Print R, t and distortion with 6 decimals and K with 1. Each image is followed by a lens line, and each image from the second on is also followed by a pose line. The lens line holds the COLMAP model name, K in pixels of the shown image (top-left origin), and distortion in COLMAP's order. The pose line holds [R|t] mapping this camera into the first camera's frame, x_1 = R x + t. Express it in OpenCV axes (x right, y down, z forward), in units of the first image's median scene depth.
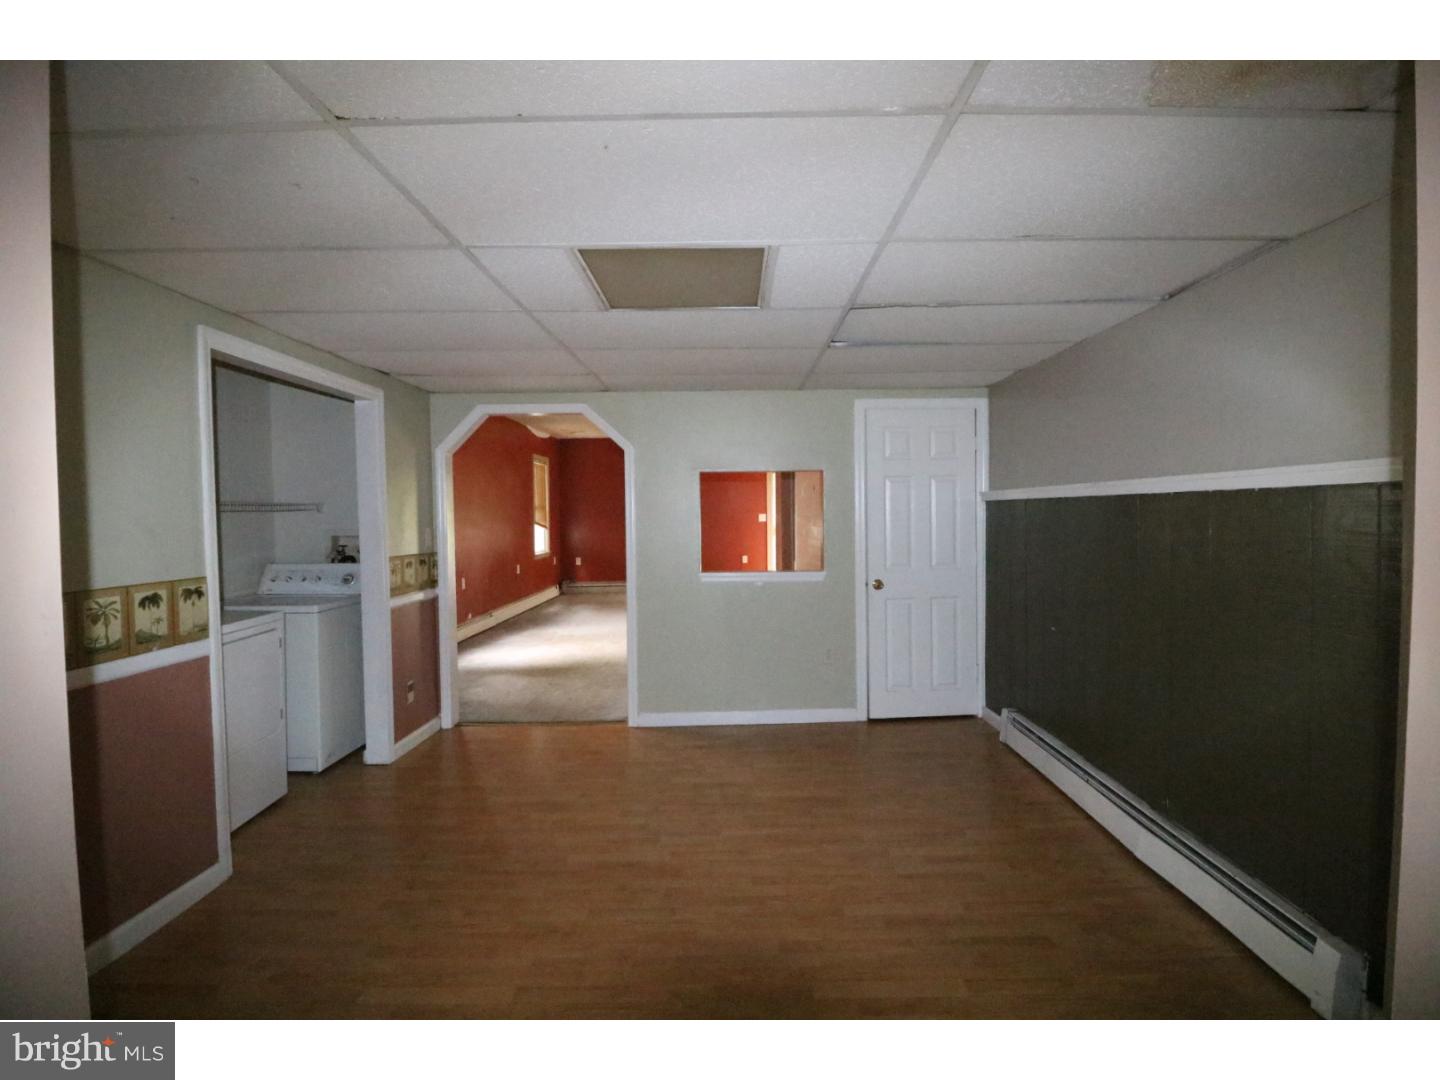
lens RADIAL K [[676.9, 0, 724.5], [0, 676.9, 539.9], [0, 0, 1]] dist [0.001136, -0.004771]
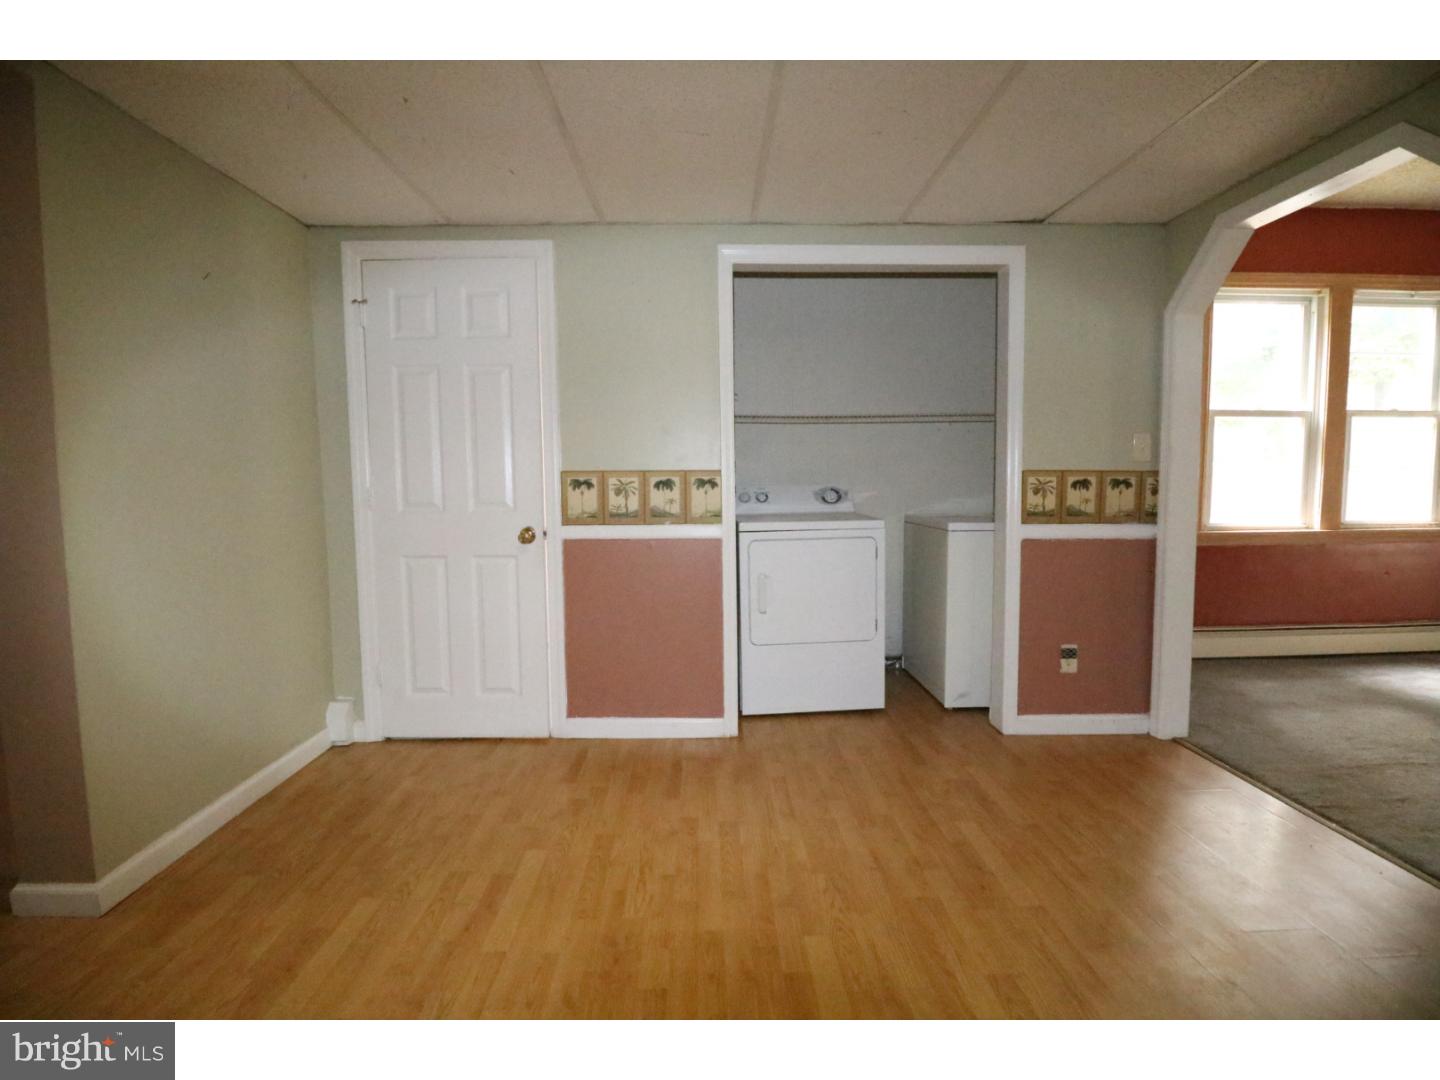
lens RADIAL K [[676.9, 0, 724.5], [0, 676.9, 532.9], [0, 0, 1]] dist [0.001136, -0.004771]
pose [[0.058665, 0.076871, -0.995314, 0.375592], [-0.032385, 0.996653, 0.075065, 0.073918], [0.997752, 0.027829, 0.060958, 0.936863]]
